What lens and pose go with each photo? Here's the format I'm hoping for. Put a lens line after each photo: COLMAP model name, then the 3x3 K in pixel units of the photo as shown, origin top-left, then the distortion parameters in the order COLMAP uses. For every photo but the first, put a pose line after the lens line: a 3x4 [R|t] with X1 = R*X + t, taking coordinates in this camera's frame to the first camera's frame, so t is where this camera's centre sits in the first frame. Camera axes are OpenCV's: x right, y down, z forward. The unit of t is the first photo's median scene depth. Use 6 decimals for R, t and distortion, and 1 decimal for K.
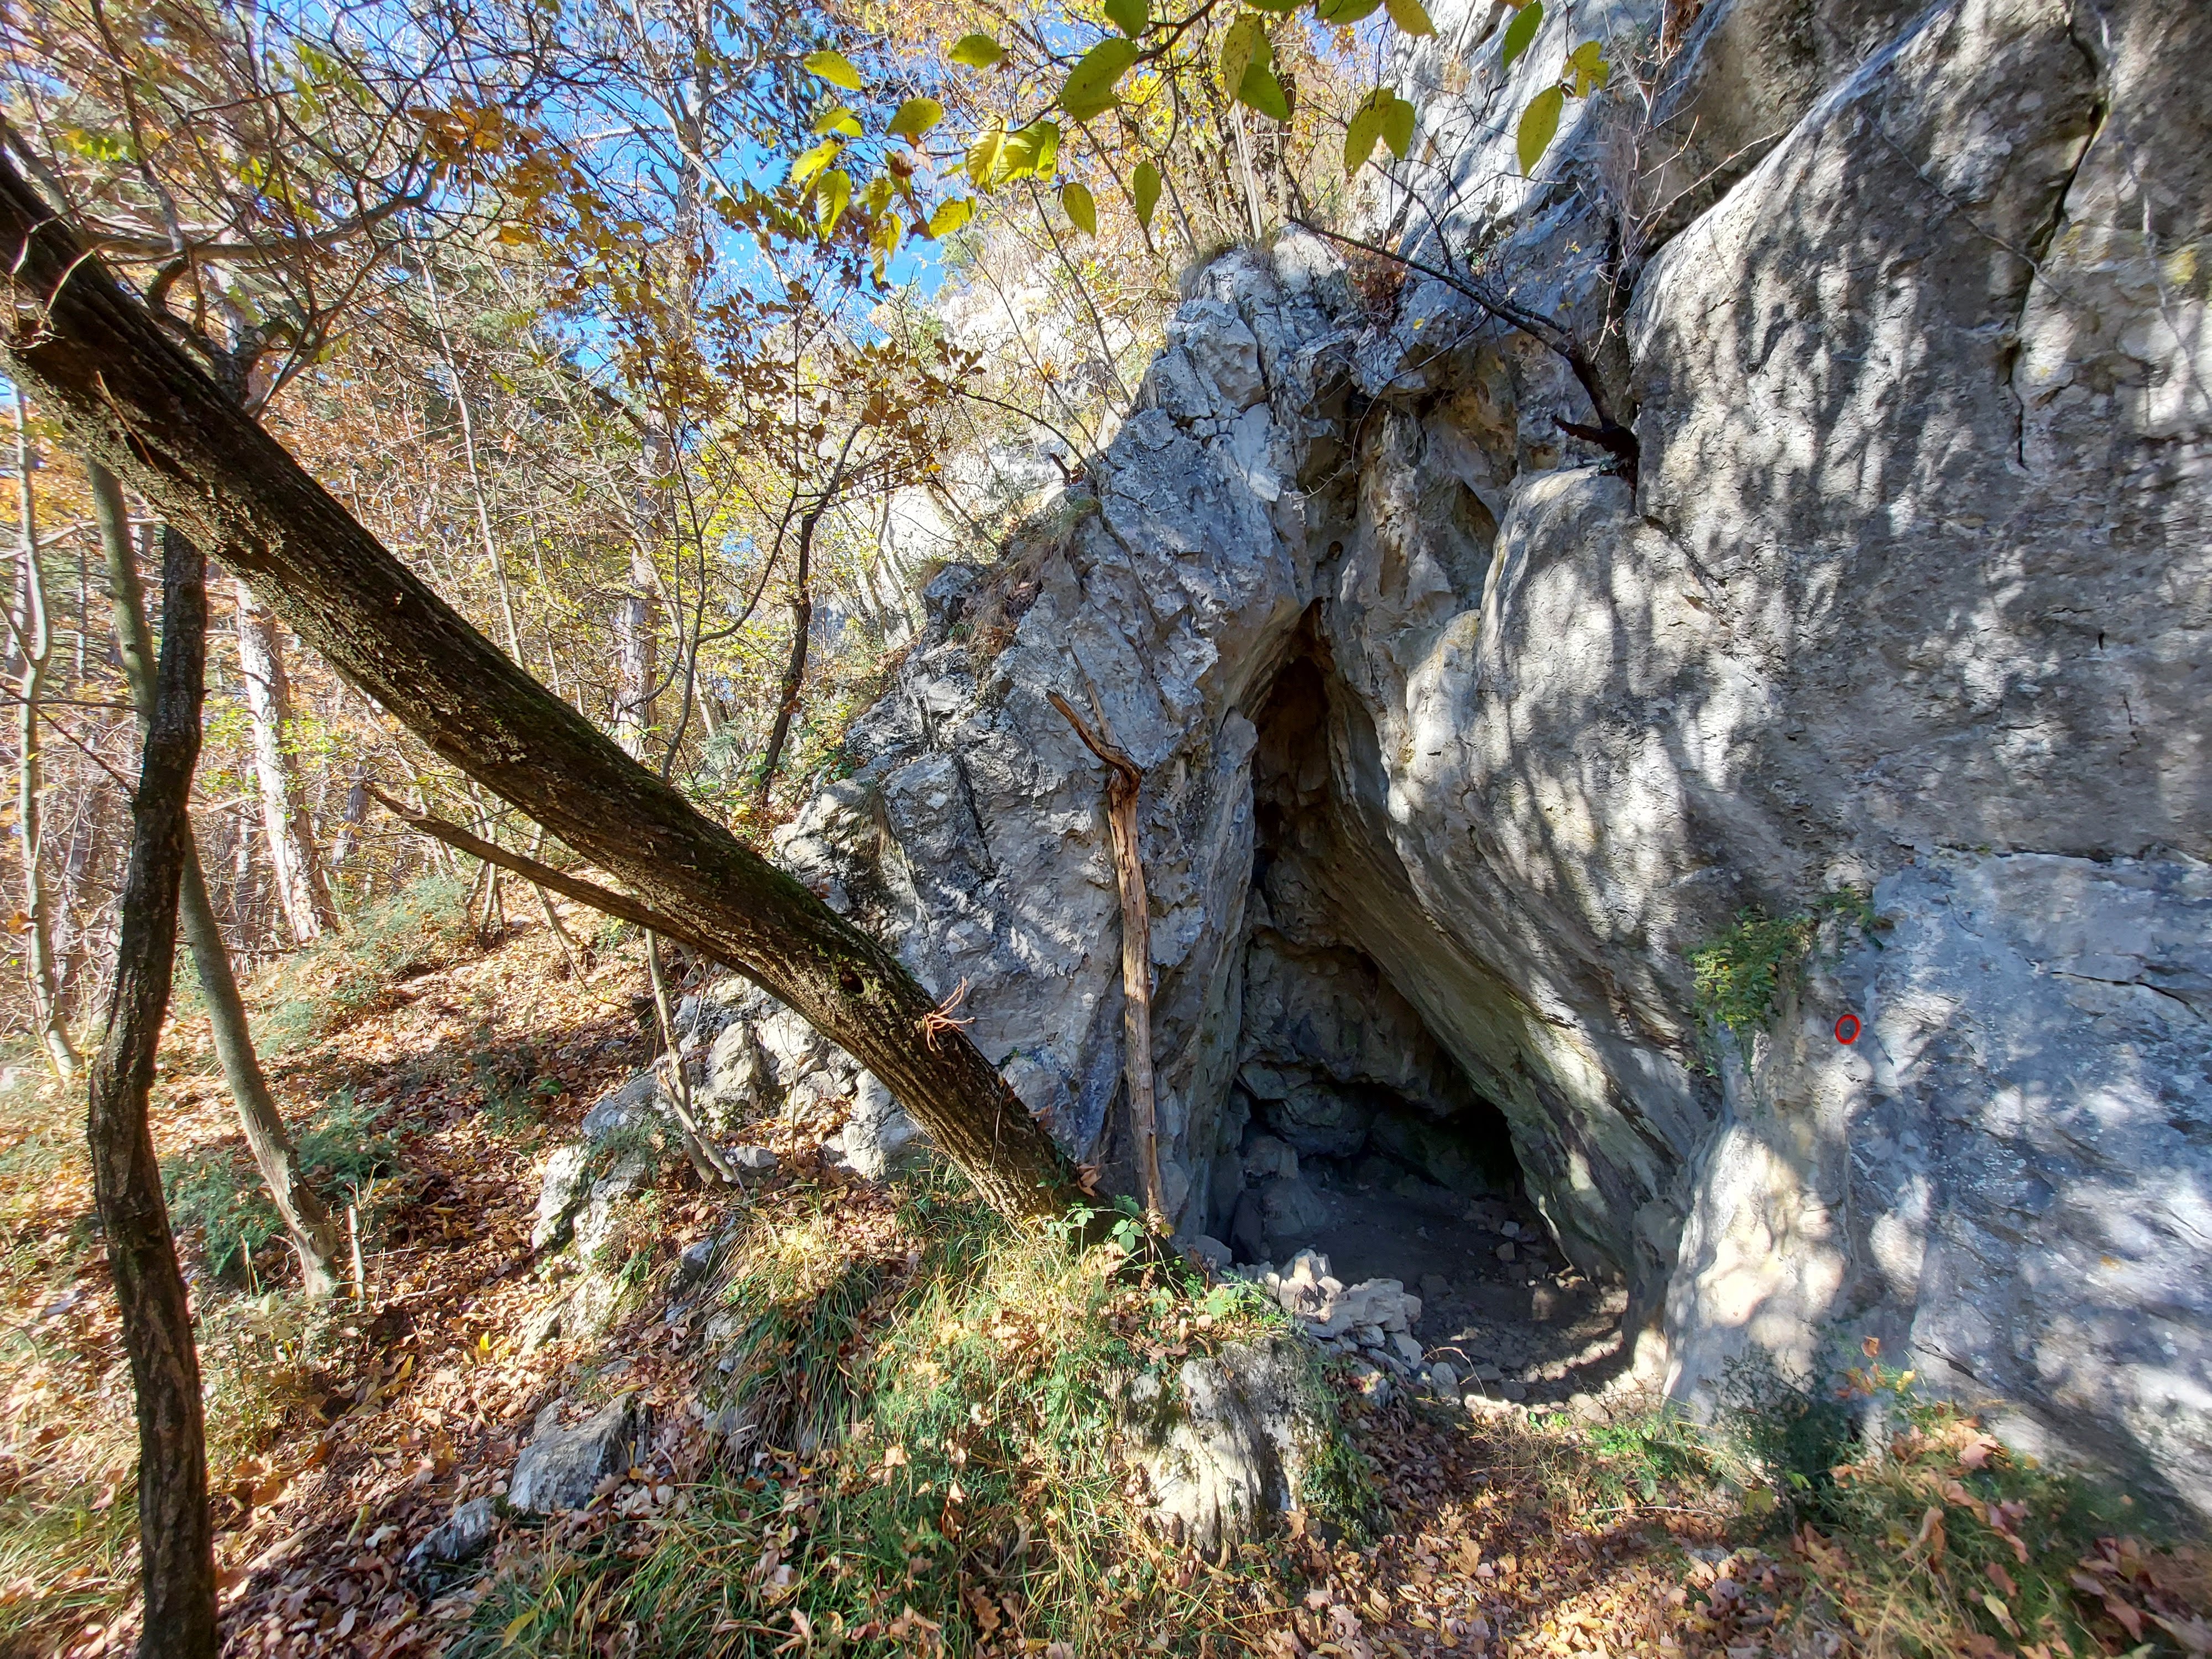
lens RADIAL K [[888.6, 0, 1102.7], [0, 888.6, 815.4], [0, 0, 1]] dist [-0.000147, 0.000015]
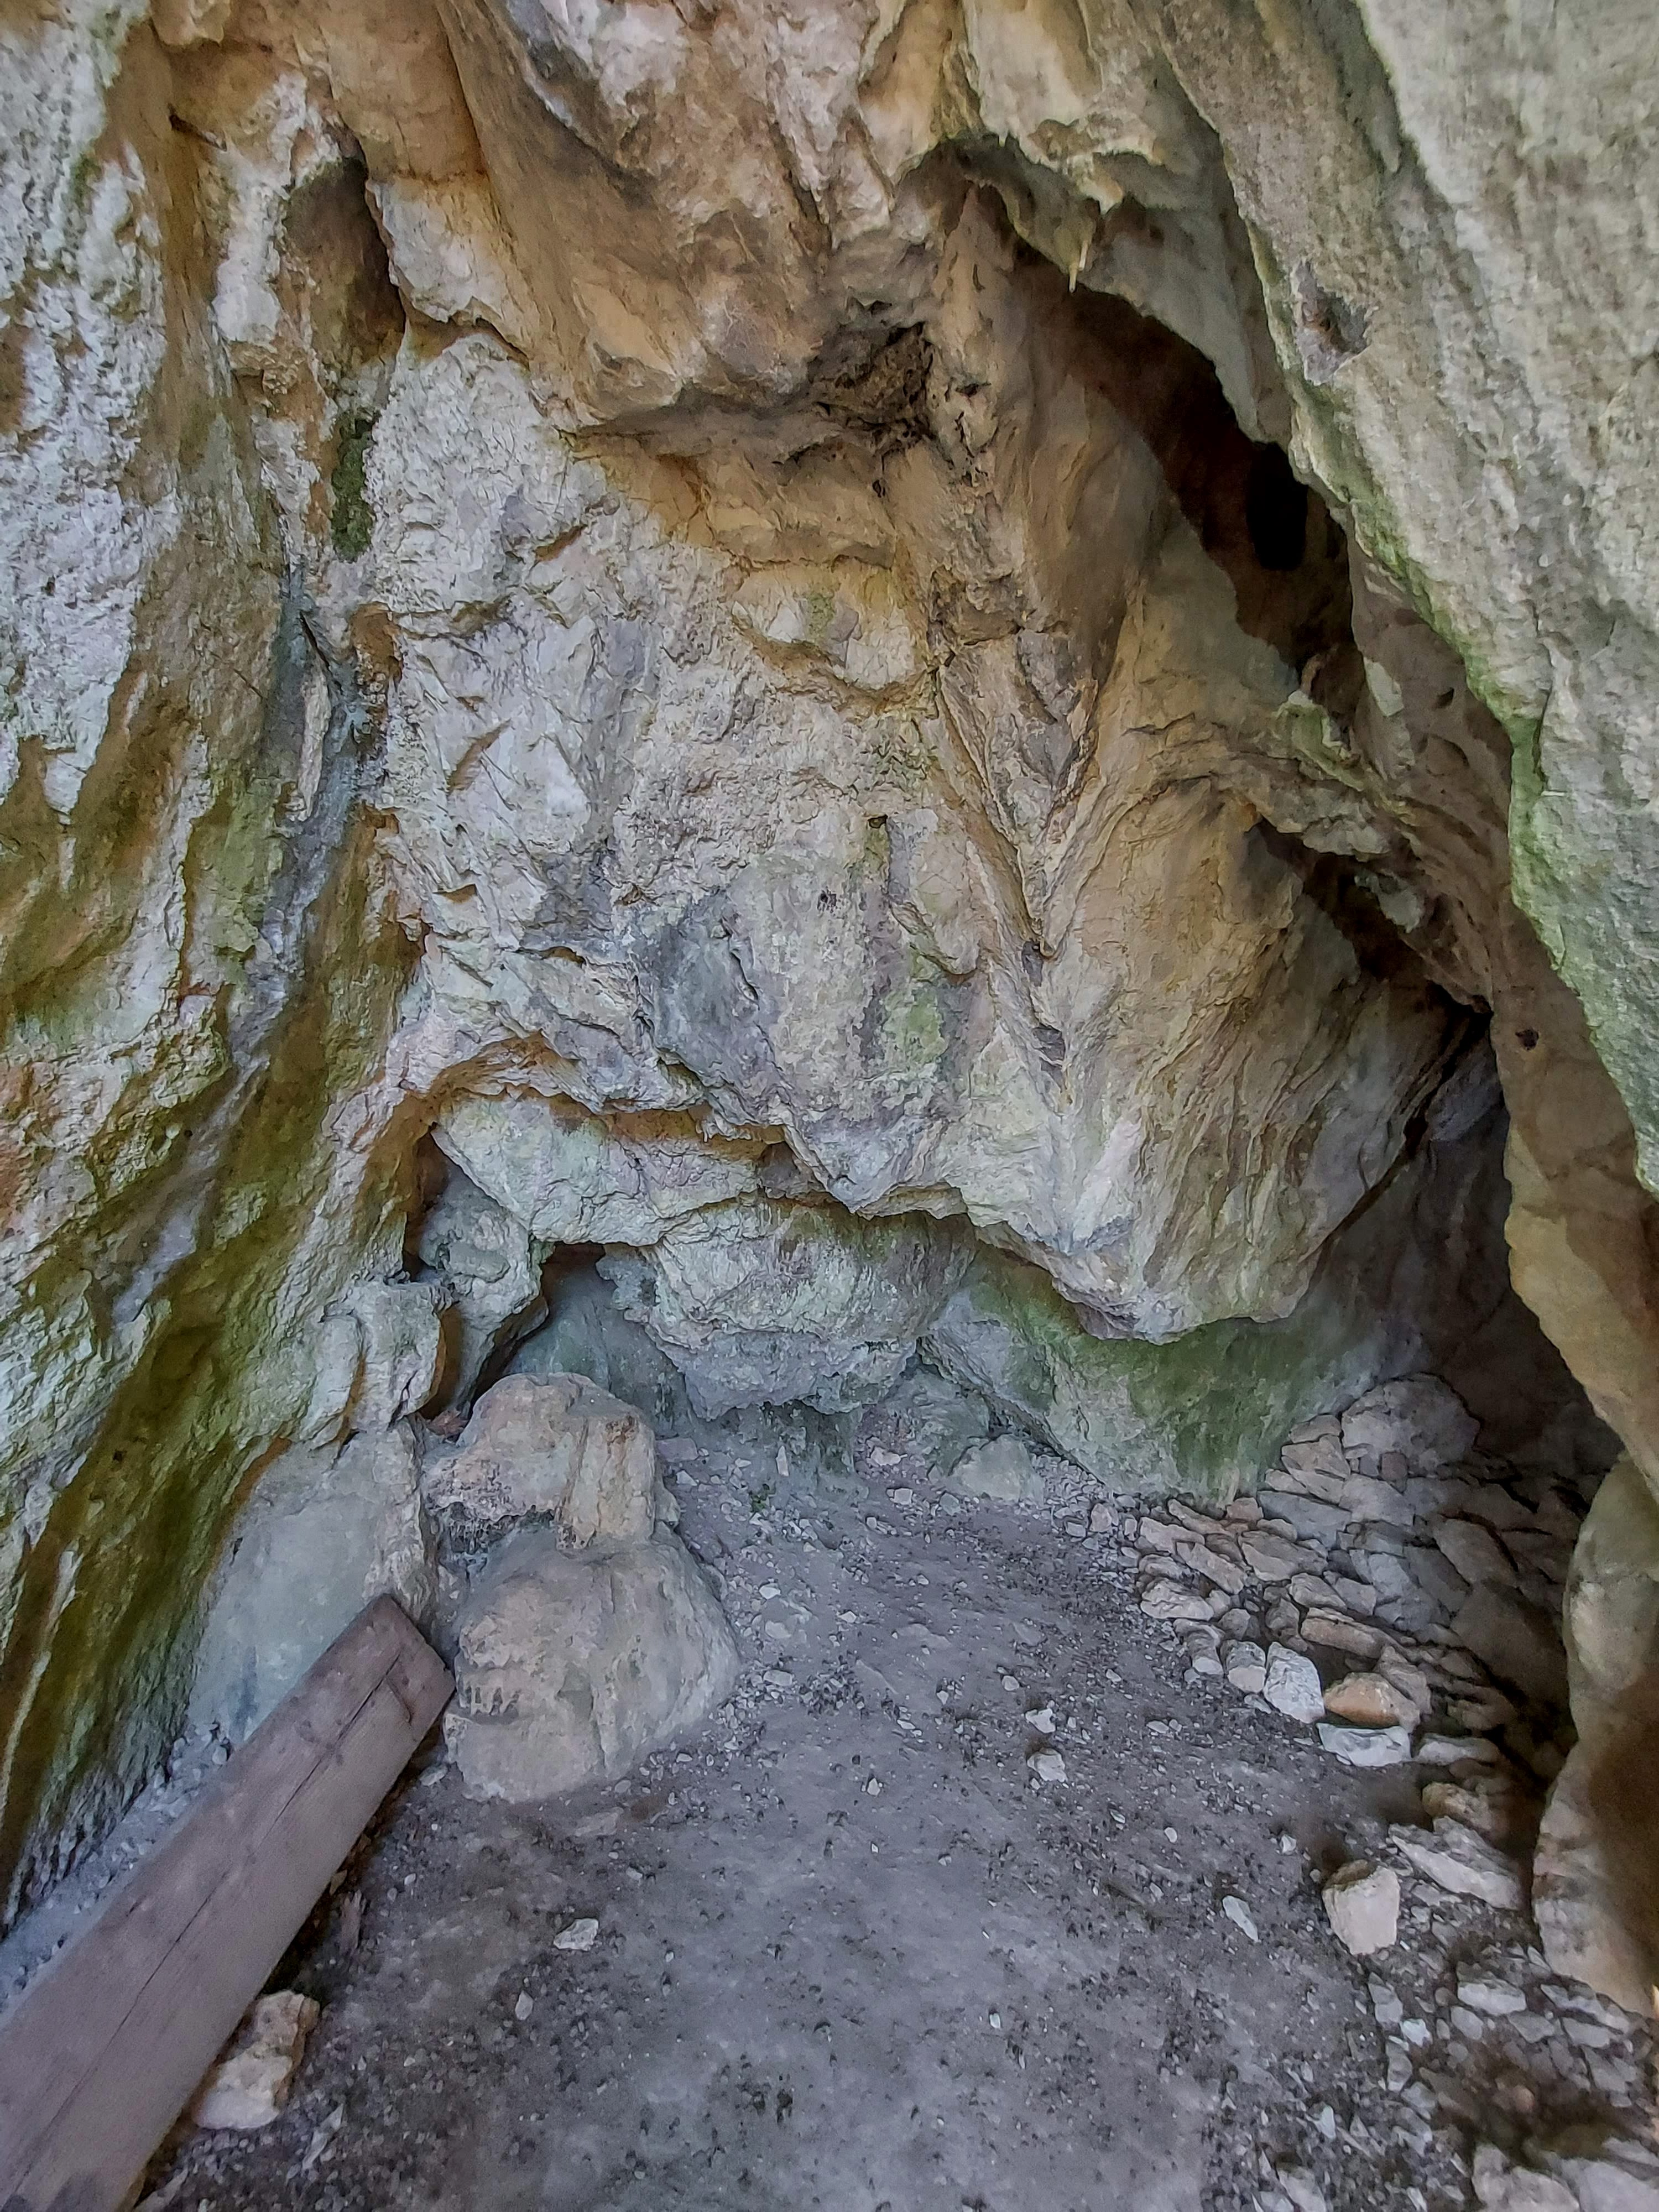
lens RADIAL K [[888.6, 0, 831.3], [0, 888.6, 1107.1], [0, 0, 1]] dist [-0.000147, 0.000015]
pose [[0.979837, 0.108873, 0.167529, 0.363654], [-0.143144, 0.967498, 0.208463, 0.369090], [-0.139388, -0.228241, 0.963575, 1.281028]]
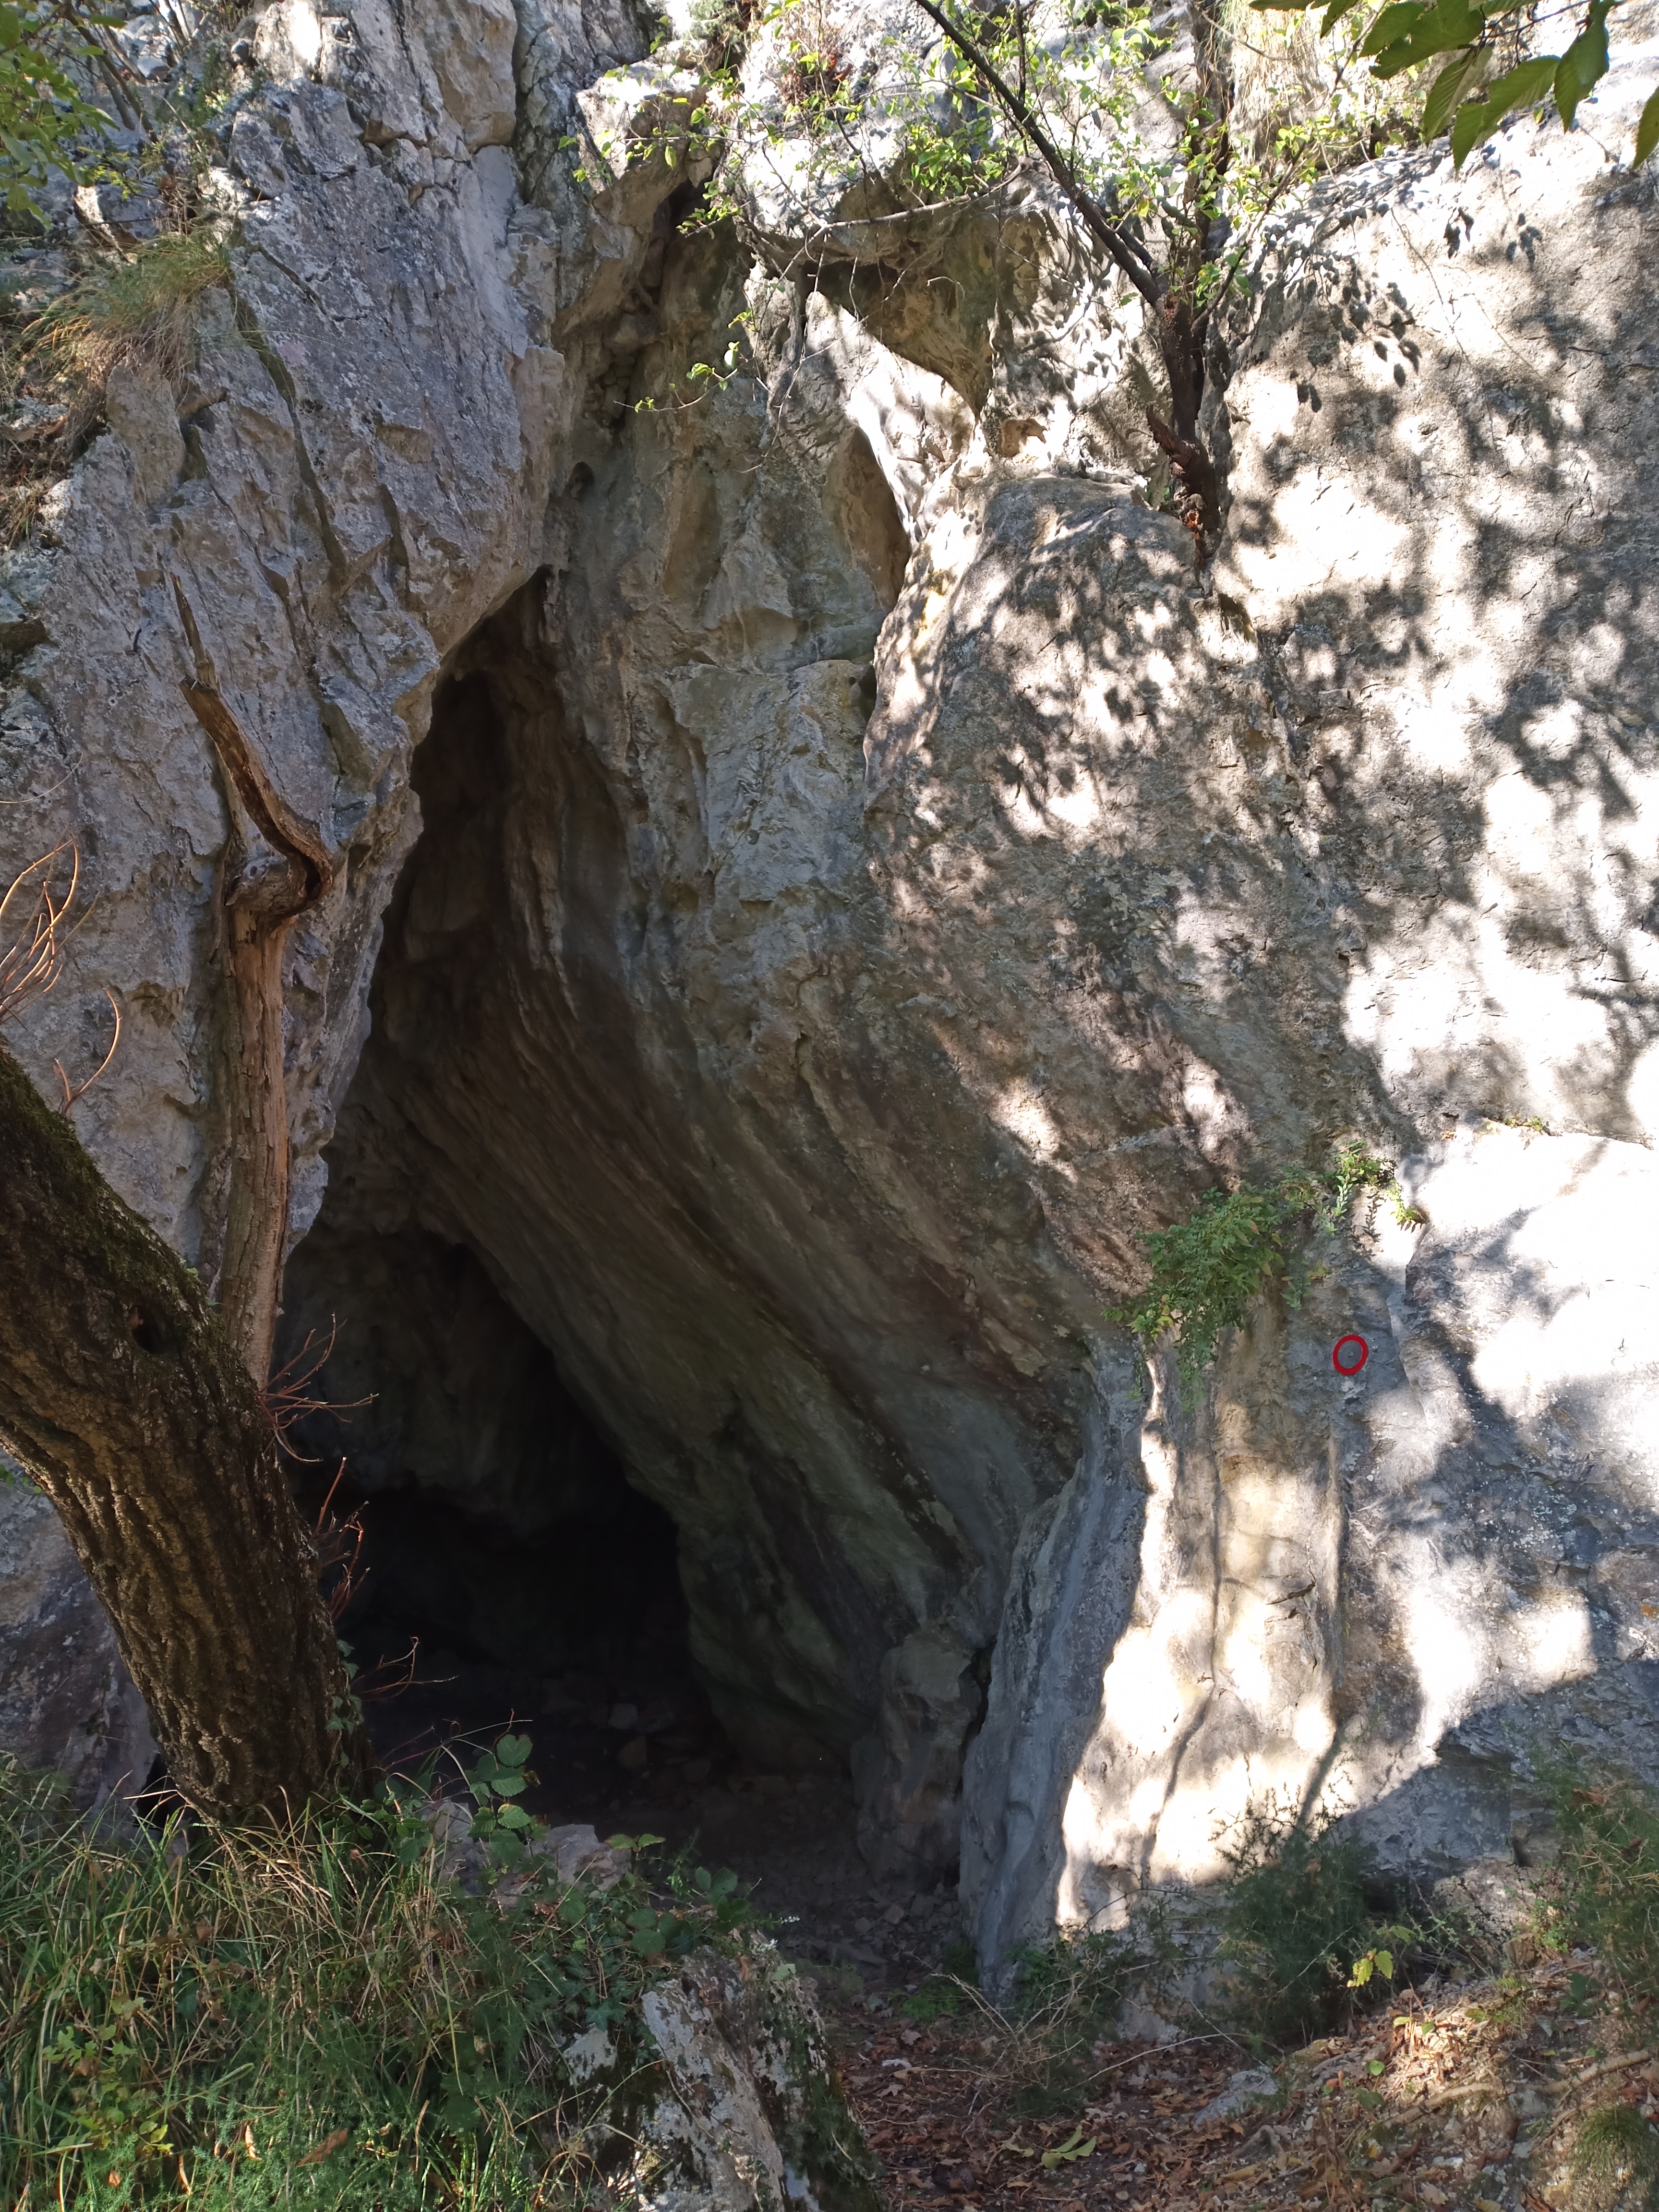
lens RADIAL K [[1768.7, 0, 827.3], [0, 1768.7, 1117.3], [0, 0, 1]] dist [0.000933, -0.005245]
pose [[0.803296, 0.045425, 0.593845, -0.235289], [-0.096420, 0.993853, 0.054405, 0.001024], [-0.587723, -0.100962, 0.802738, 0.050370]]
